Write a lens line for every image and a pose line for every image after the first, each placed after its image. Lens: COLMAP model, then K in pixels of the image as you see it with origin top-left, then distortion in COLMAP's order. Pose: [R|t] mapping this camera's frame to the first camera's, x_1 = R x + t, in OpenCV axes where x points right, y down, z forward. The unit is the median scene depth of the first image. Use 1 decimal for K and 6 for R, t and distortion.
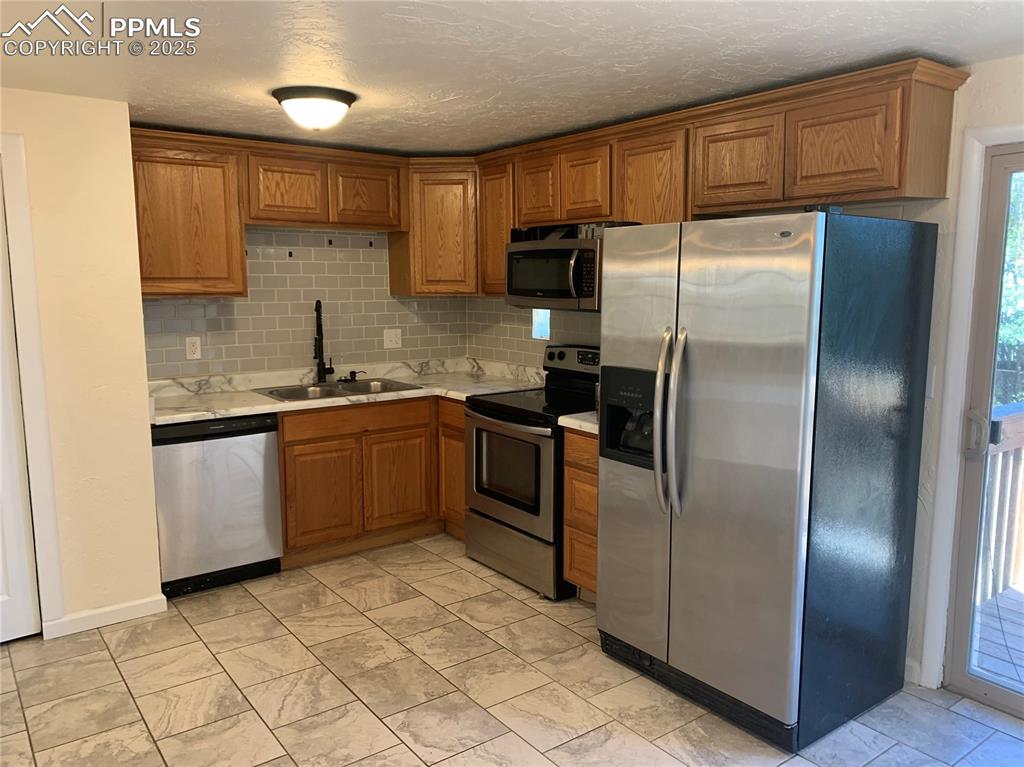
lens RADIAL K [[778.7, 0, 512.0], [0, 778.7, 386.4], [0, 0, 1]] dist [0.020114, -0.031976]
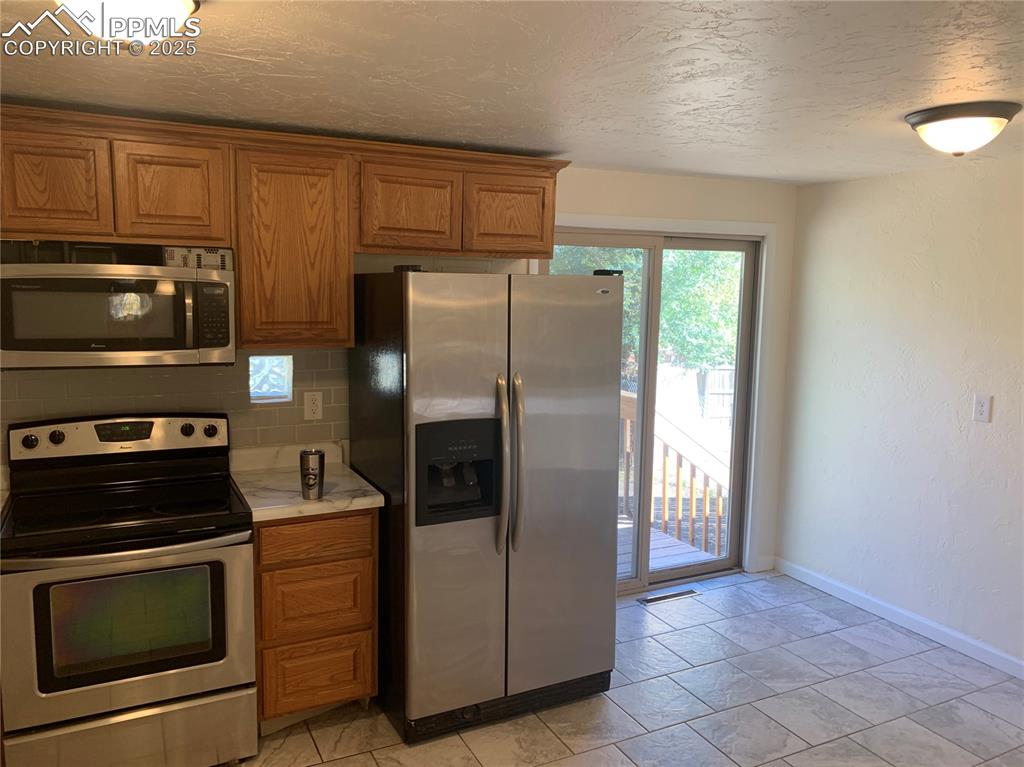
lens RADIAL K [[778.7, 0, 509.5], [0, 778.7, 389.1], [0, 0, 1]] dist [0.020114, -0.031976]
pose [[0.177693, -0.125905, 0.975999, -0.588596], [0.116583, 0.987491, 0.106162, -0.122140], [-0.977156, 0.094920, 0.190148, 0.586547]]
